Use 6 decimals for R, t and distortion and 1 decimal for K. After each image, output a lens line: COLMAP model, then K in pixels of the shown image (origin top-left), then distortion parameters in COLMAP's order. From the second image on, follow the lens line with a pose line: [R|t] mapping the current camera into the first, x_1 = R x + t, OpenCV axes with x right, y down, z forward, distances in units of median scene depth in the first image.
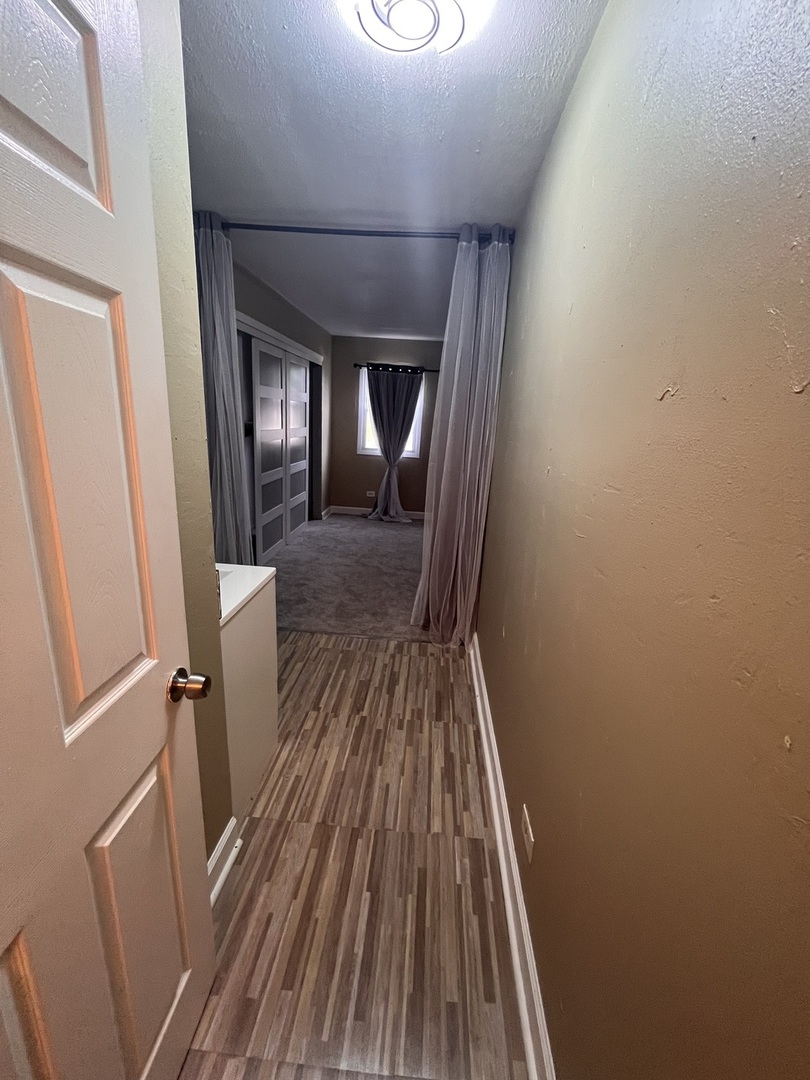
lens RADIAL K [[447.4, 0, 405.0], [0, 447.4, 540.0], [0, 0, 1]] dist [0.001276, -0.000011]
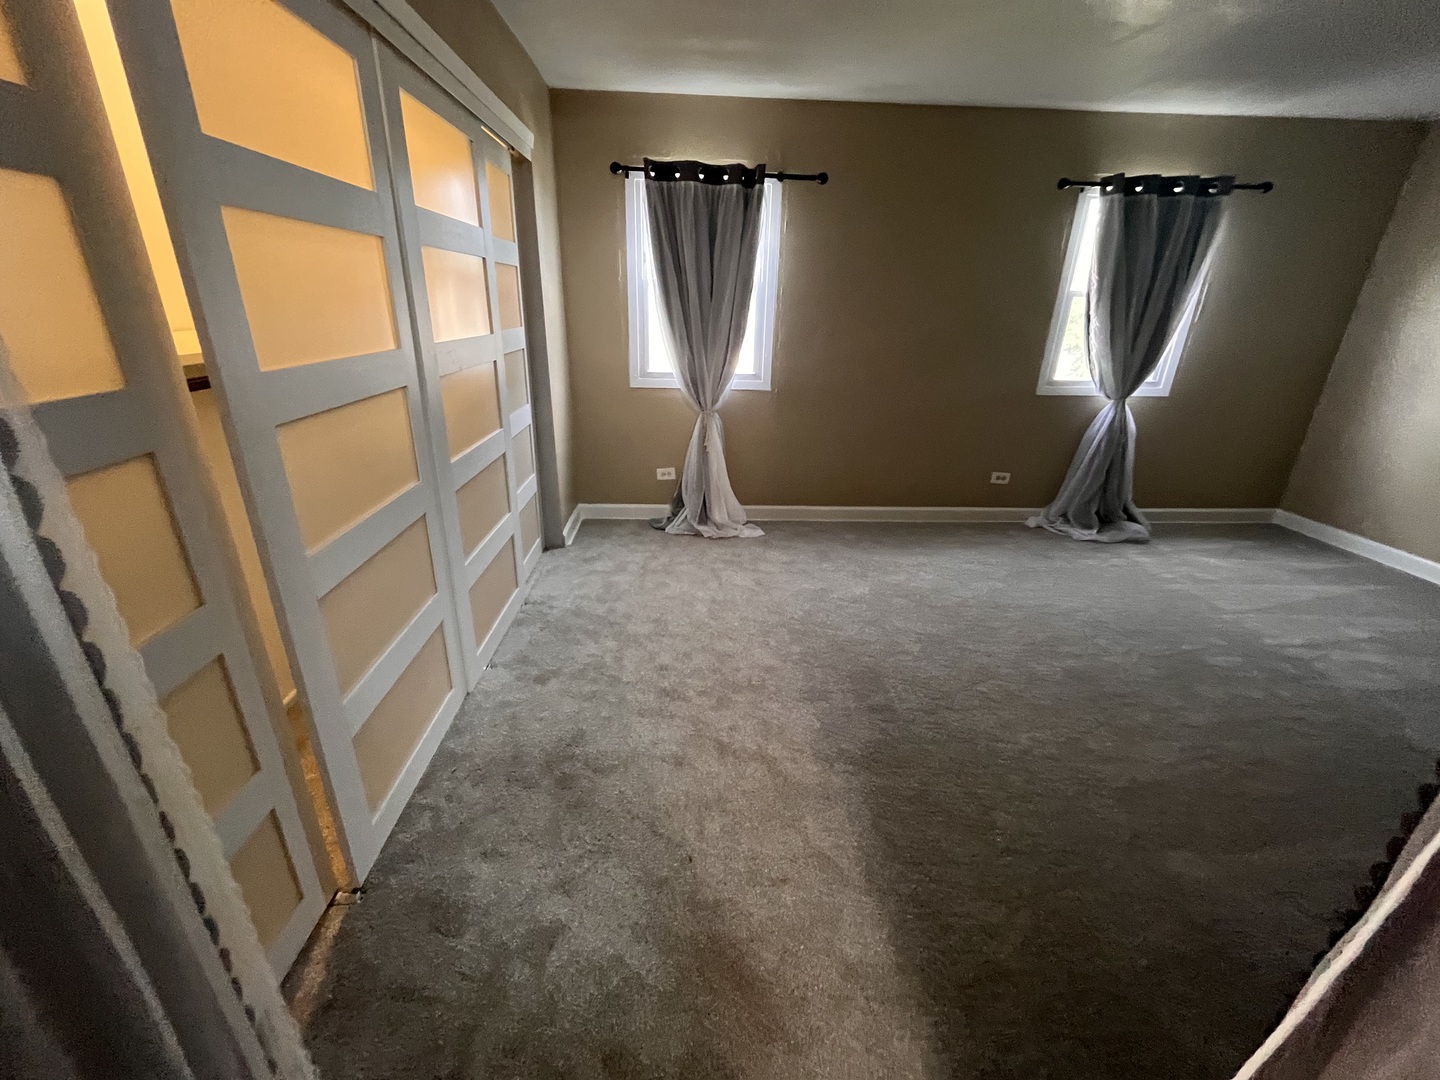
lens RADIAL K [[596.5, 0, 712.7], [0, 596.5, 545.1], [0, 0, 1]] dist [0.001276, -0.000011]
pose [[0.994082, -0.075944, 0.077670, -0.085313], [0.066077, 0.990261, 0.122547, -0.108251], [-0.086220, -0.116690, 0.989419, 0.399179]]
